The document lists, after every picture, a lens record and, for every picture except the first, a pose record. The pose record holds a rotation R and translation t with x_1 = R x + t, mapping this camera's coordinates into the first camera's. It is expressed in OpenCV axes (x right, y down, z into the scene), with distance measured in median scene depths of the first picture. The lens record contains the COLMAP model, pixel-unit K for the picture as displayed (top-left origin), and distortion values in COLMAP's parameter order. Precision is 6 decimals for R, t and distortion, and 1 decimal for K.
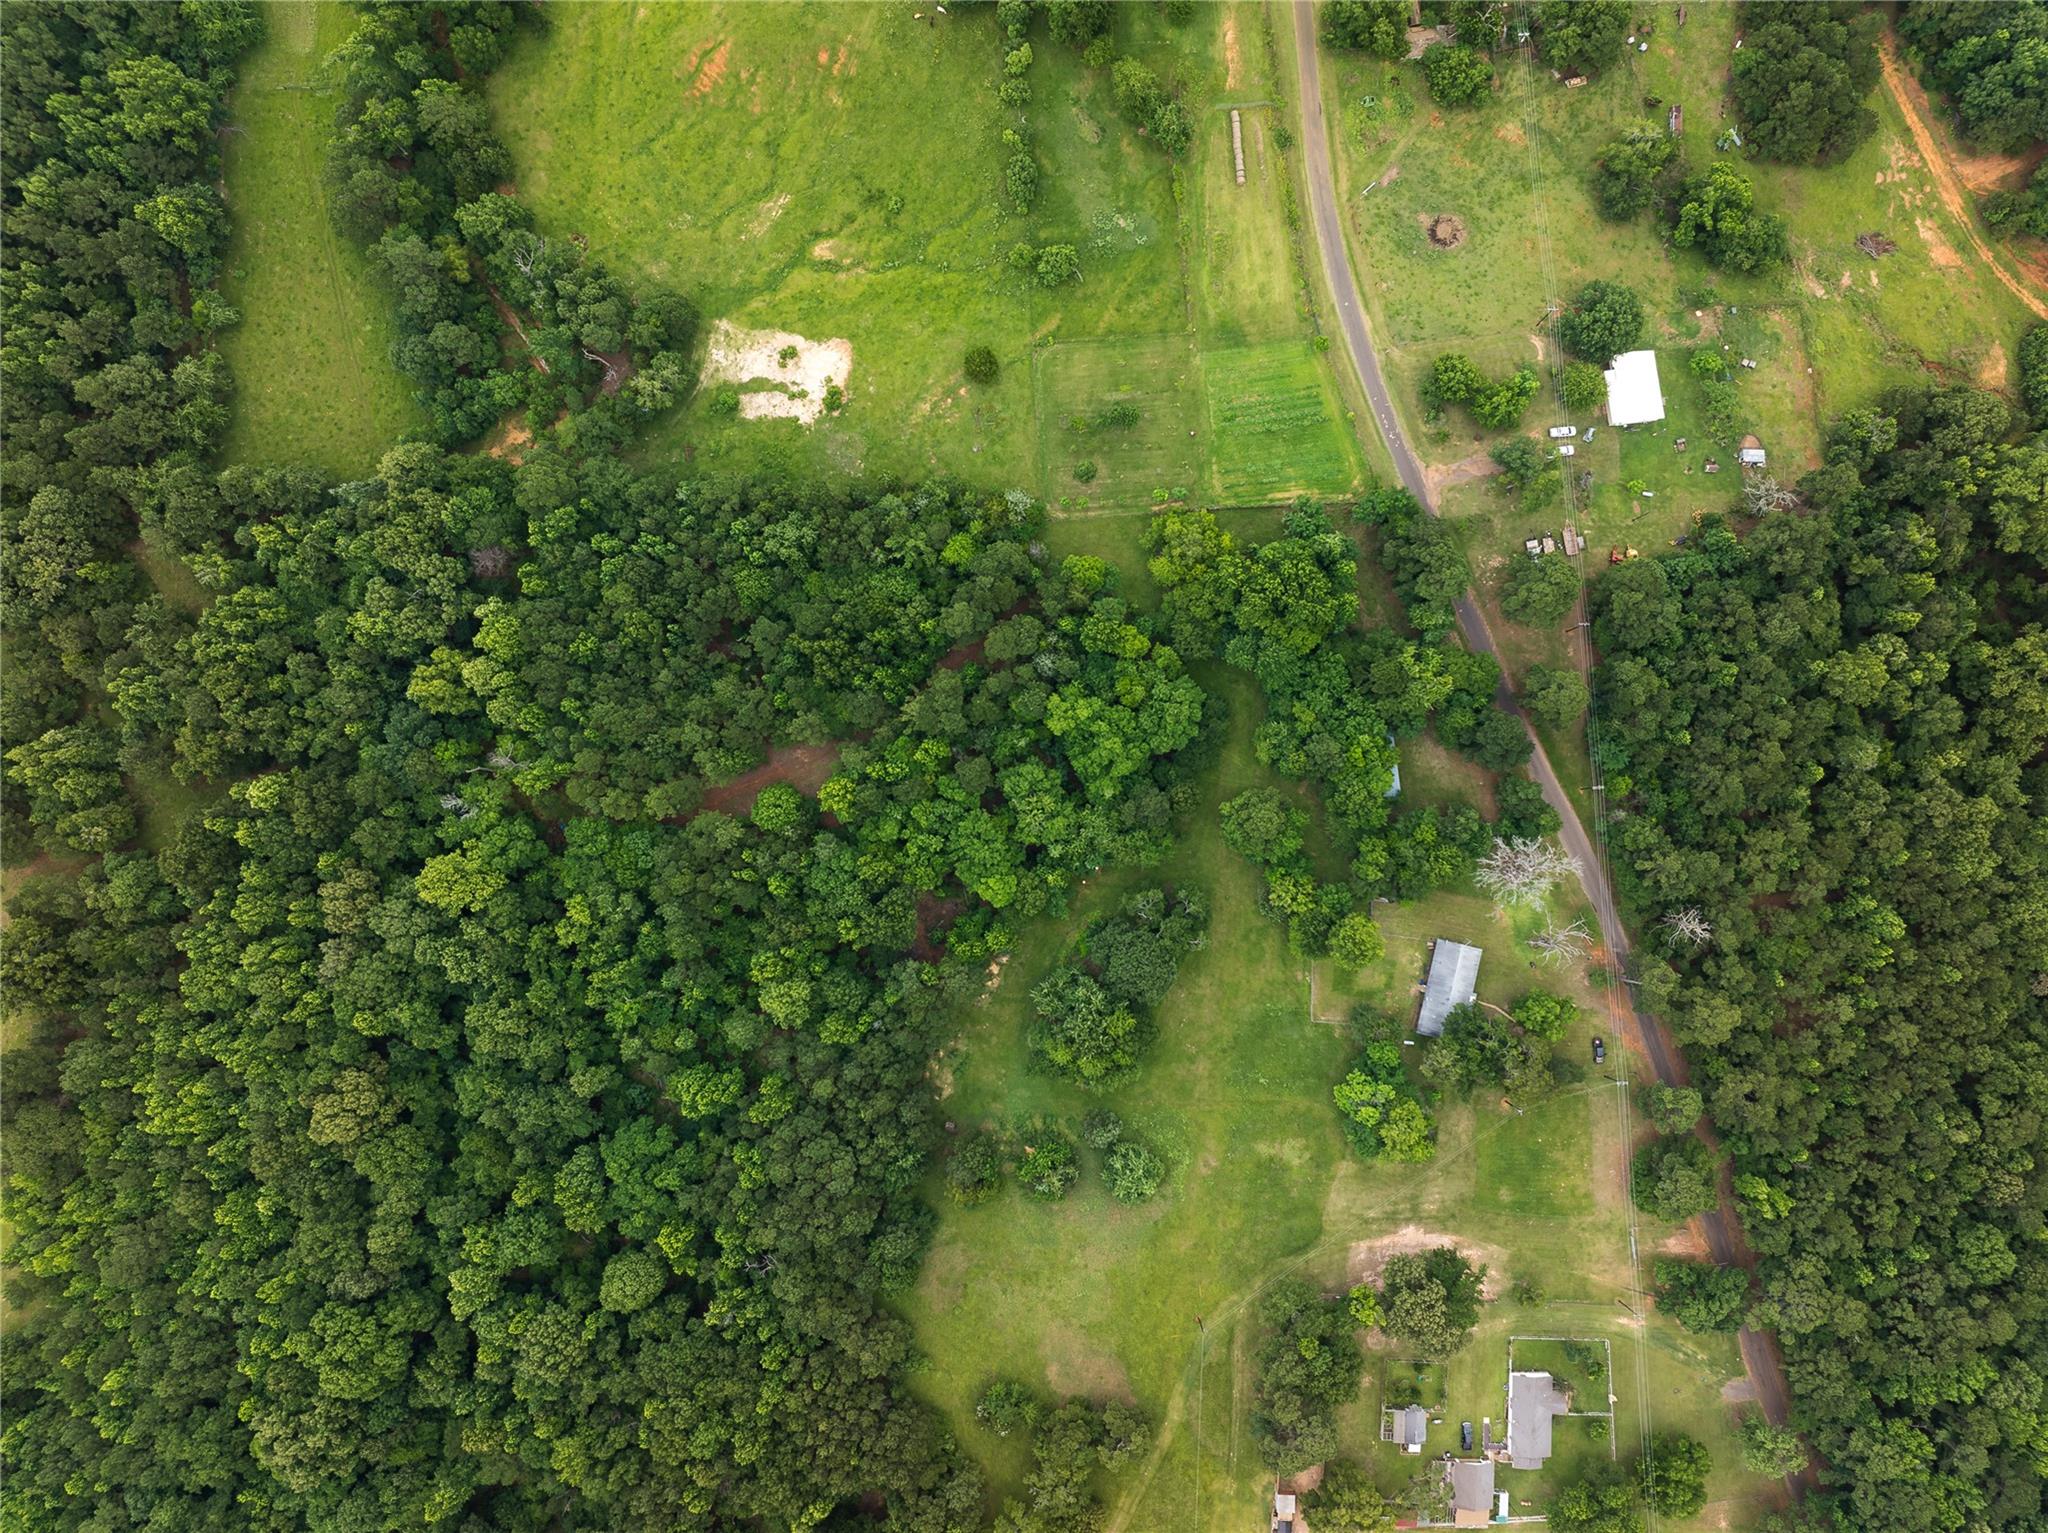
lens RADIAL K [[1434.4, 0, 1032.6], [0, 1434.4, 762.9], [0, 0, 1]] dist [-0.040352, 0.007631]
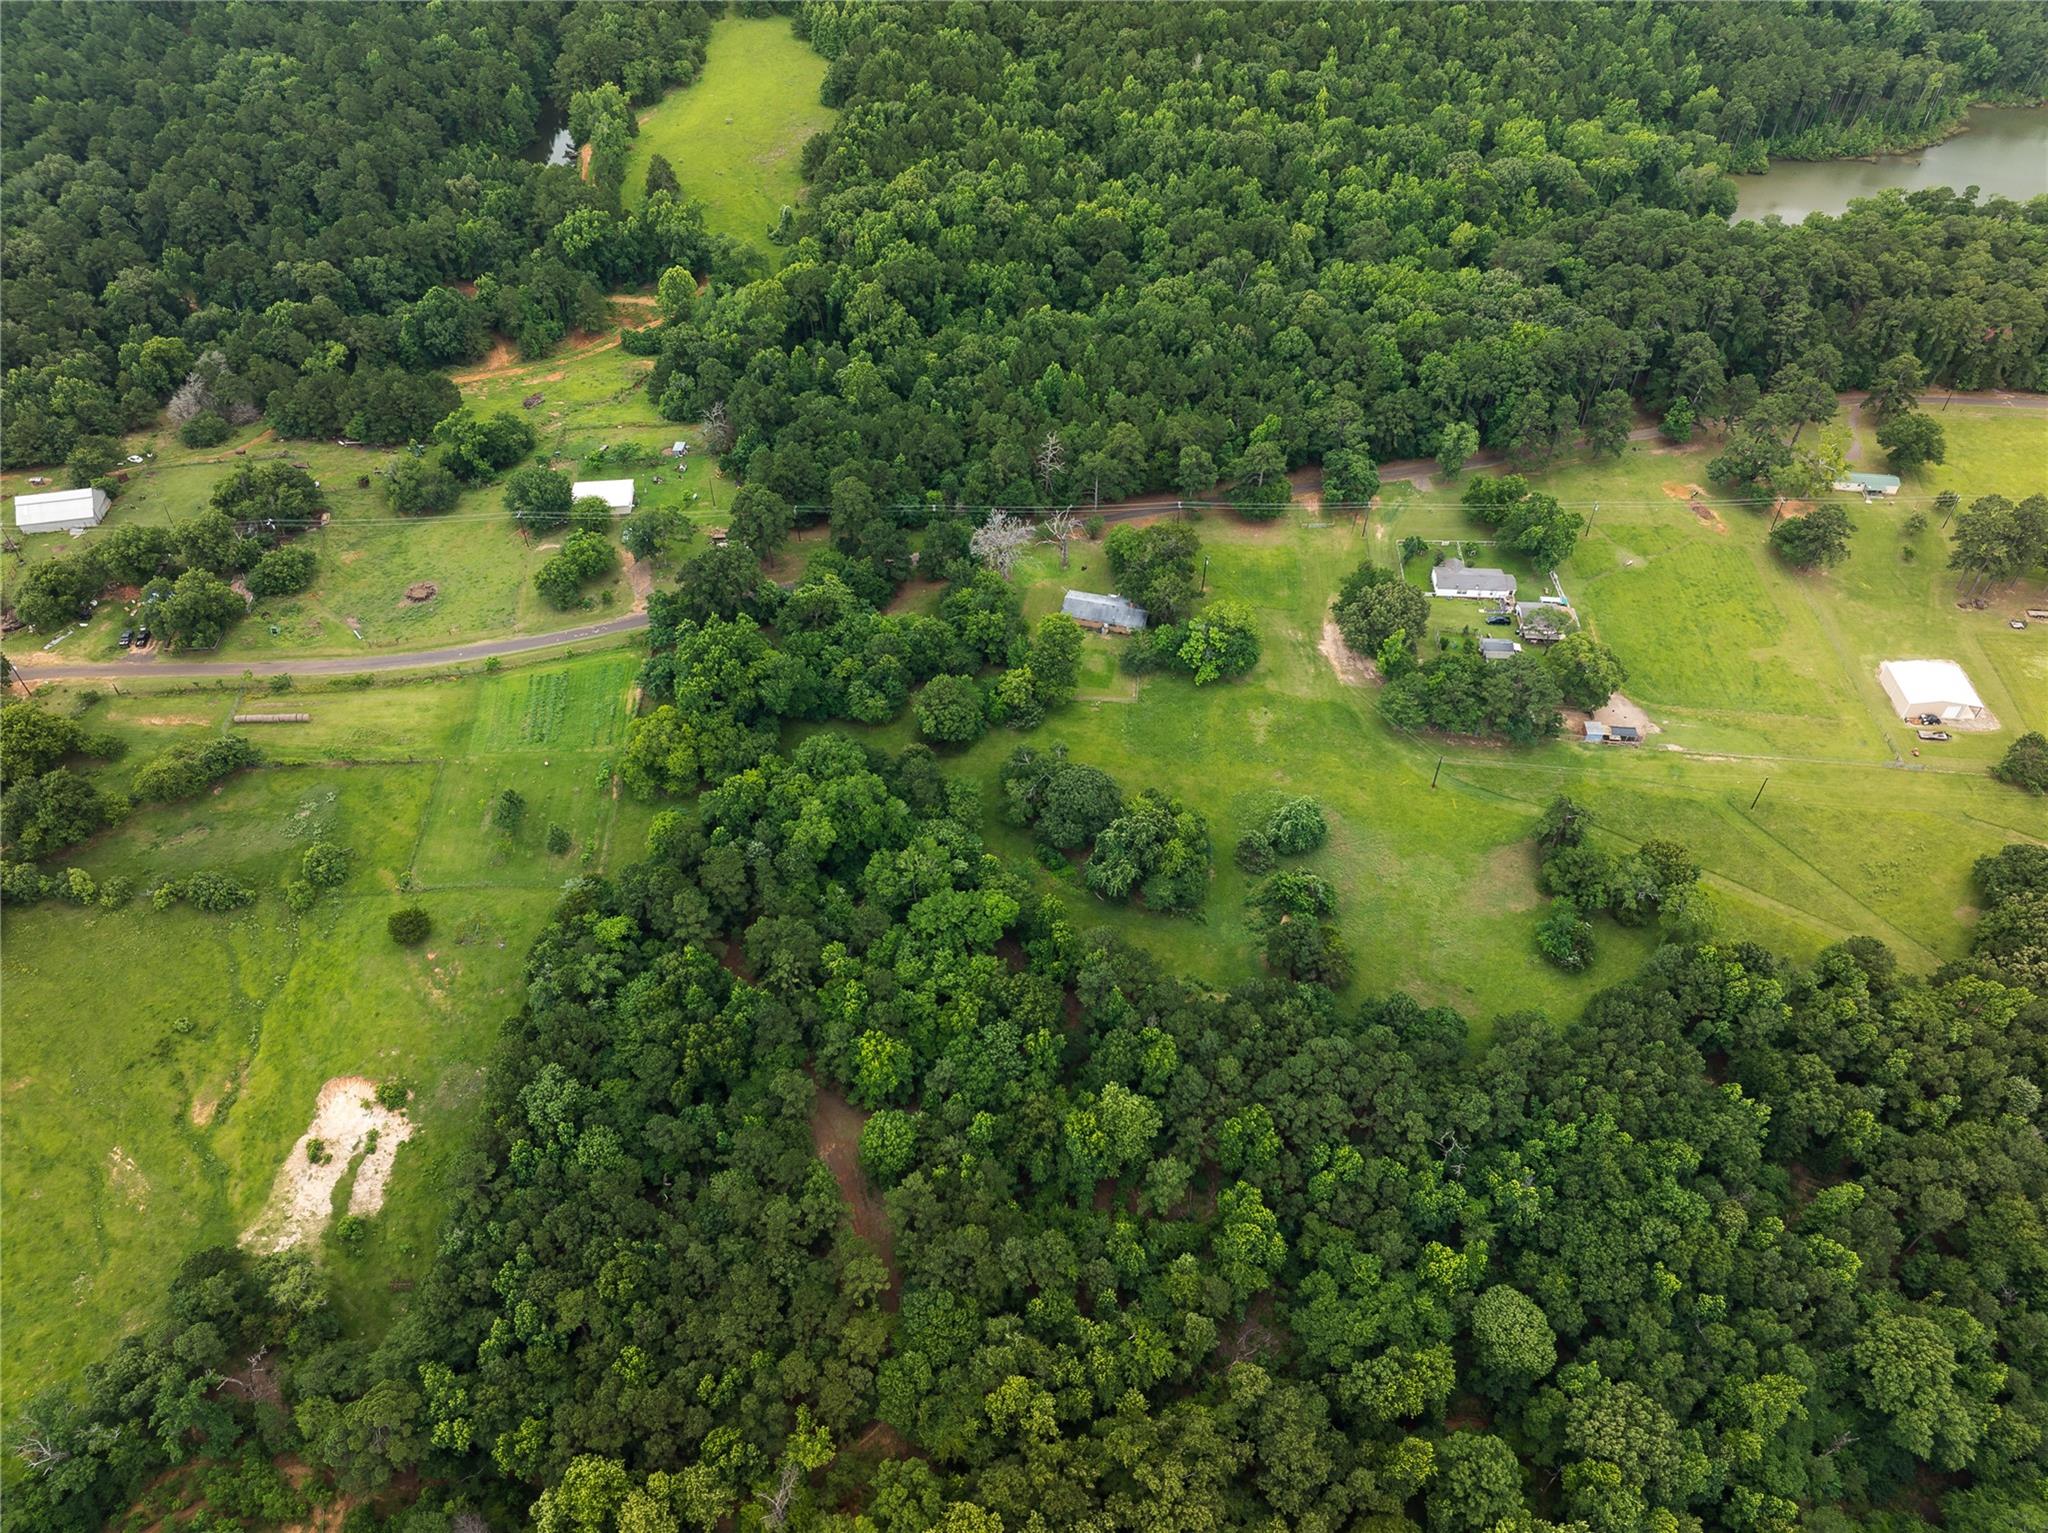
lens RADIAL K [[1429.9, 0, 1037.8], [0, 1429.9, 769.9], [0, 0, 1]] dist [-0.012906, -0.051903]
pose [[0.019947, -0.723806, 0.689715, -0.580546], [0.997783, 0.058215, 0.032236, 0.077649], [-0.063484, 0.687543, 0.723363, 0.280392]]
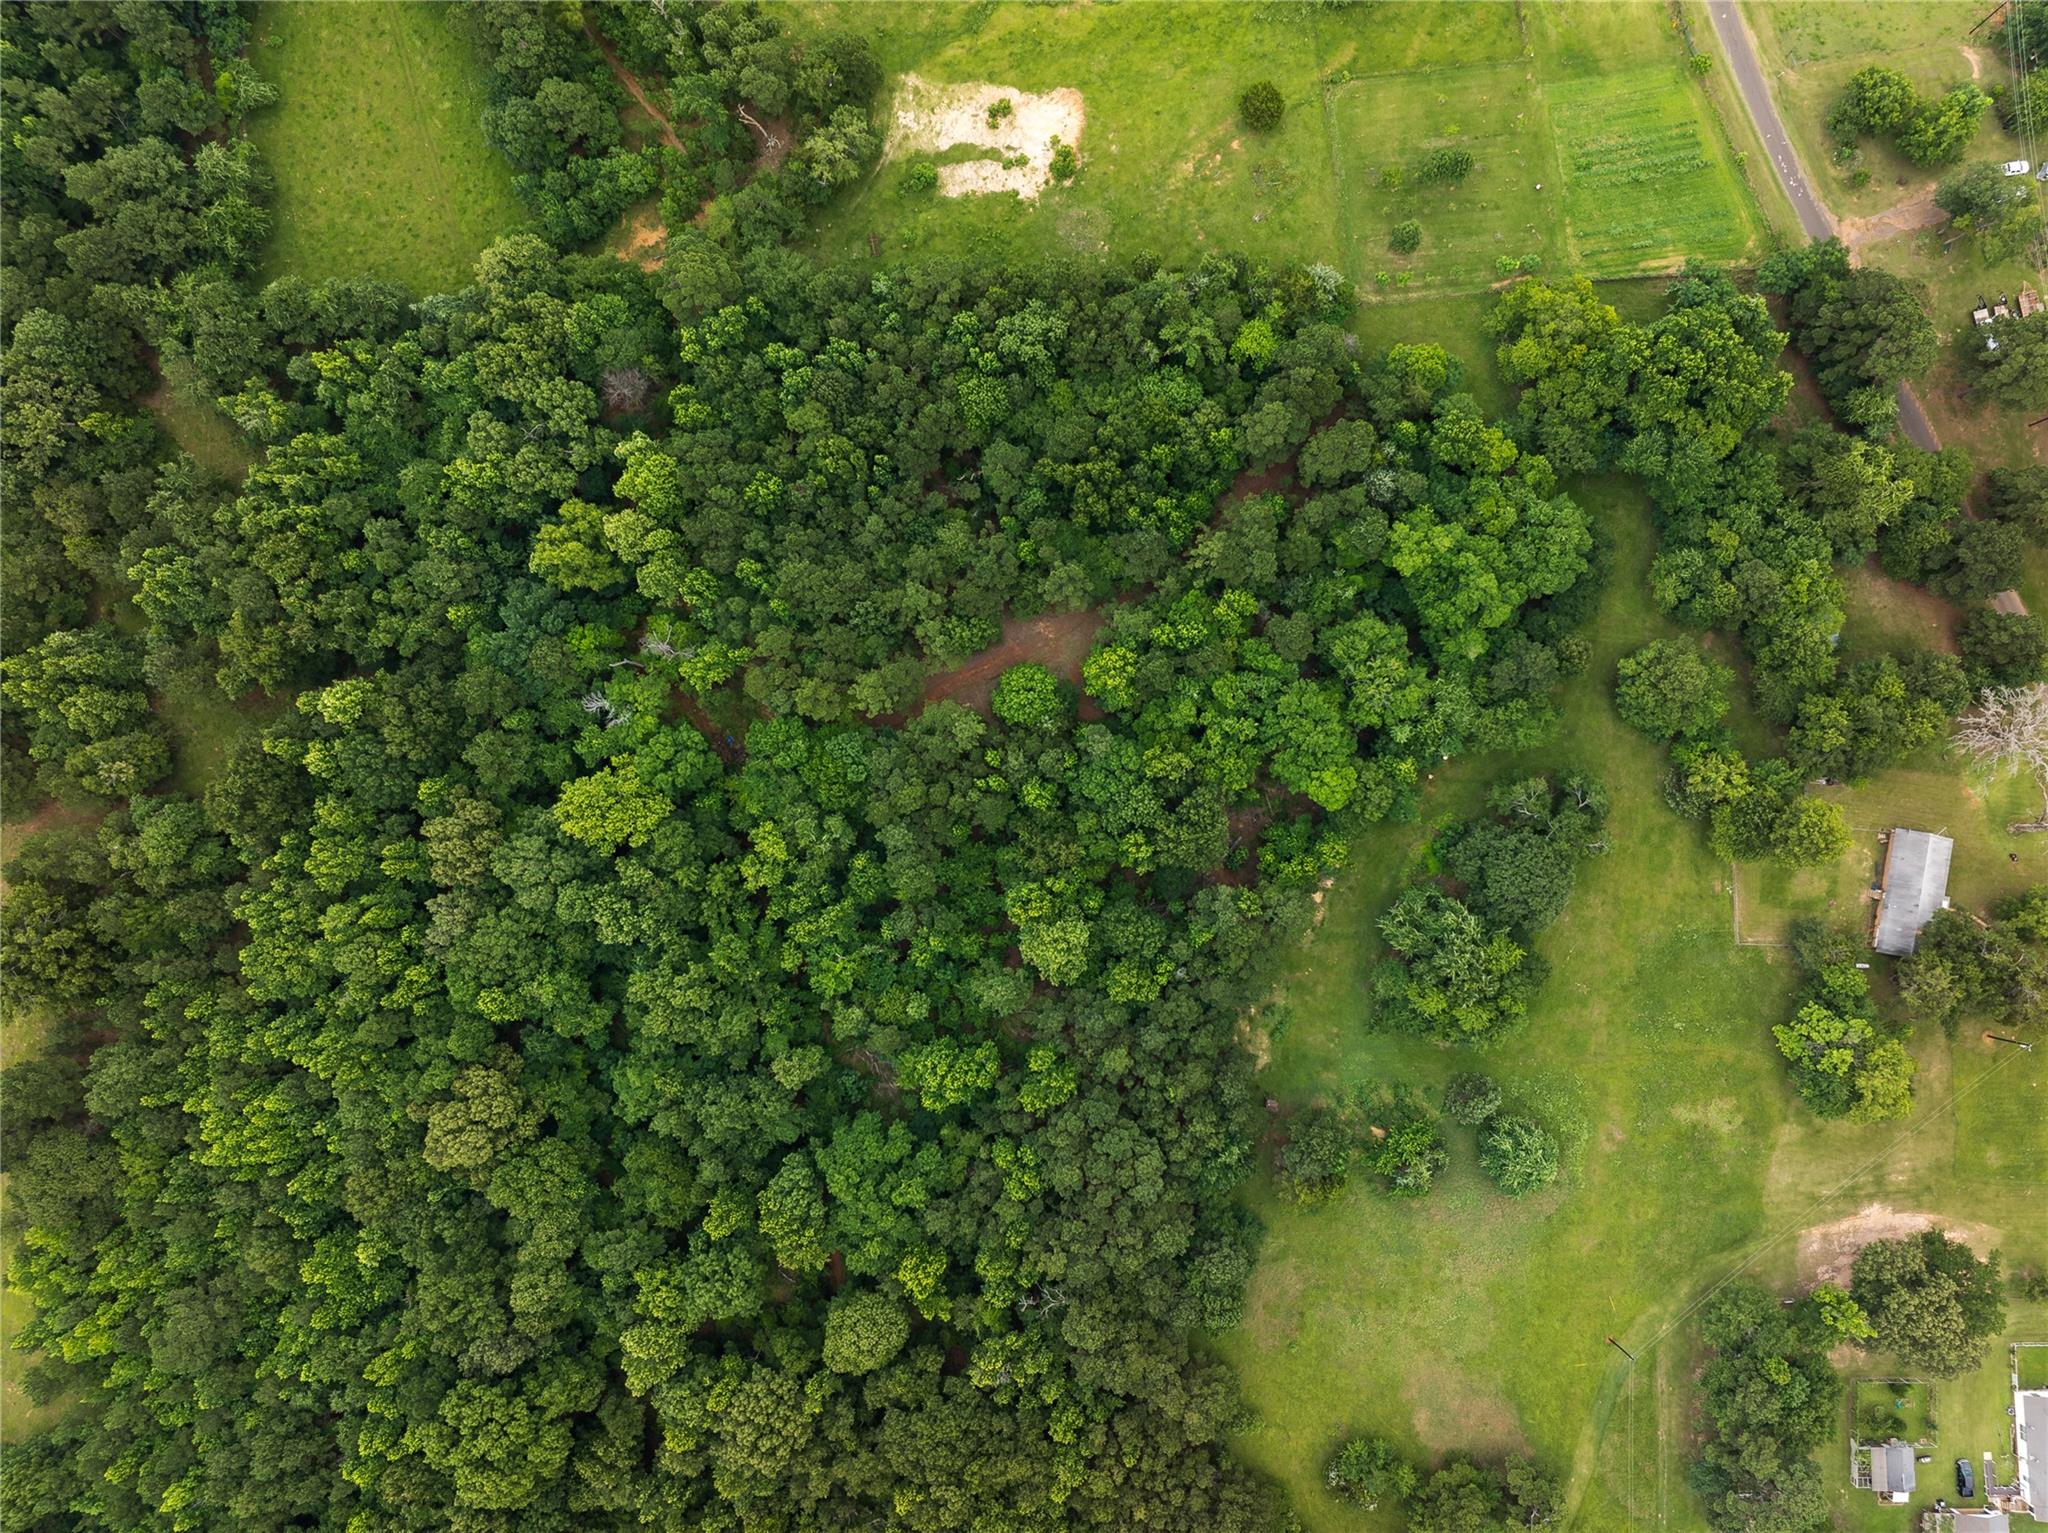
lens RADIAL K [[1442.2, 0, 1037.5], [0, 1442.2, 756.6], [0, 0, 1]] dist [-0.041672, 0.007558]
pose [[0.998998, -0.044362, 0.005839, -0.180499], [0.044359, 0.999015, 0.000668, 0.064646], [-0.005863, -0.000408, 0.999983, 0.243346]]
